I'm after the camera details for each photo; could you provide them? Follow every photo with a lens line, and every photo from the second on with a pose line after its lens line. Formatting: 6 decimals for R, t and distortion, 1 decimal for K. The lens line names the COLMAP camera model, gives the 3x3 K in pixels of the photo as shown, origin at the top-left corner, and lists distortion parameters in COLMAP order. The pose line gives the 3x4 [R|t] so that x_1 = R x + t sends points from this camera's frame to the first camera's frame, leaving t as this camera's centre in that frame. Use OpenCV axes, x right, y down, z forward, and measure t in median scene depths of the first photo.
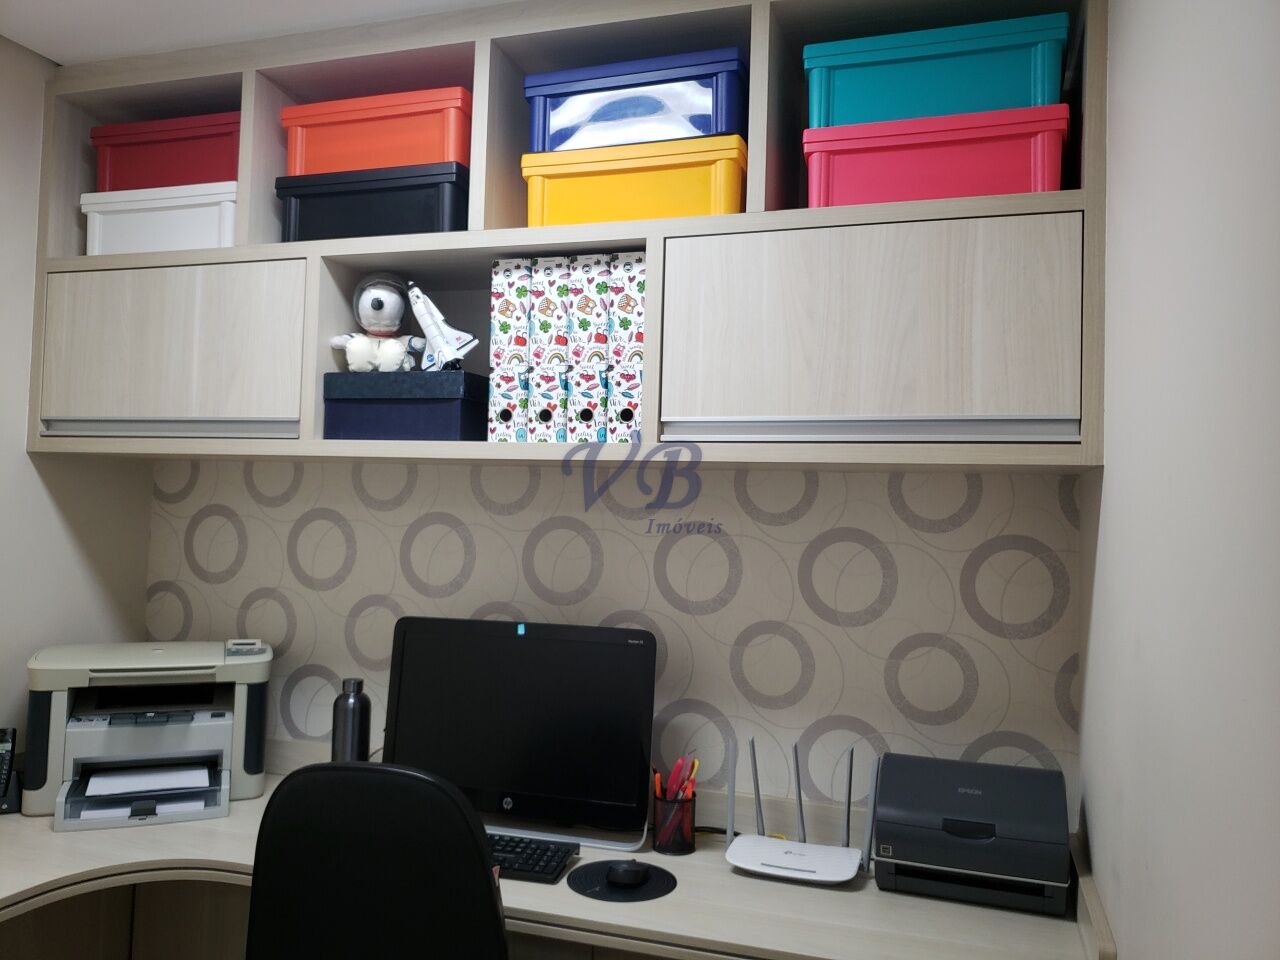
lens RADIAL K [[954.7, 0, 640.0], [0, 954.7, 480.0], [0, 0, 1]] dist [-0.036091, -0.005727]
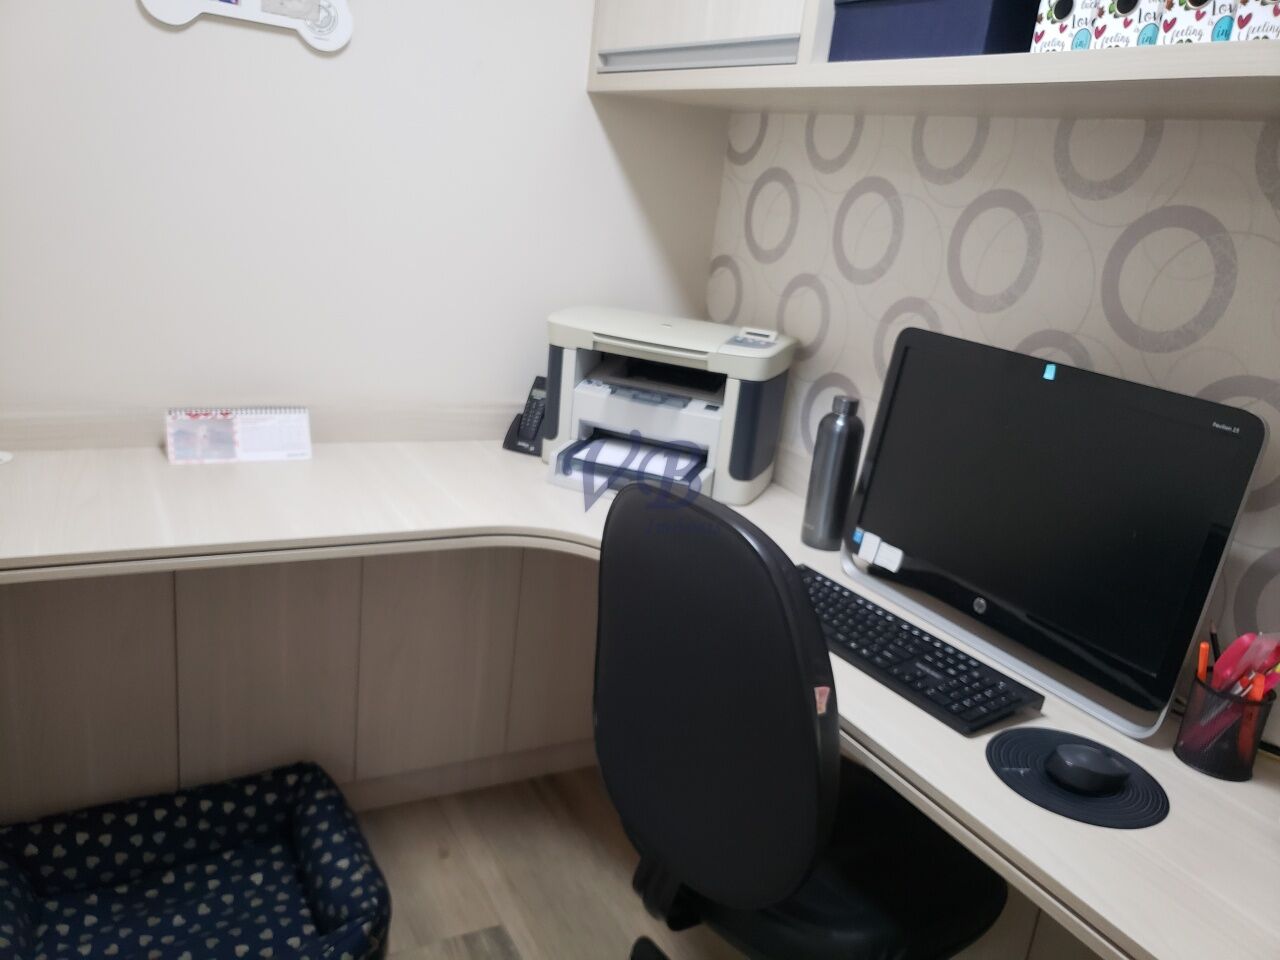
lens RADIAL K [[994.0, 0, 640.0], [0, 994.0, 480.0], [0, 0, 1]] dist [0.031649, 0.000164]
pose [[0.745650, 0.253581, -0.616200, 0.103291], [-0.070663, 0.949634, 0.305288, 0.032782], [0.662580, -0.184096, 0.726014, 0.269667]]
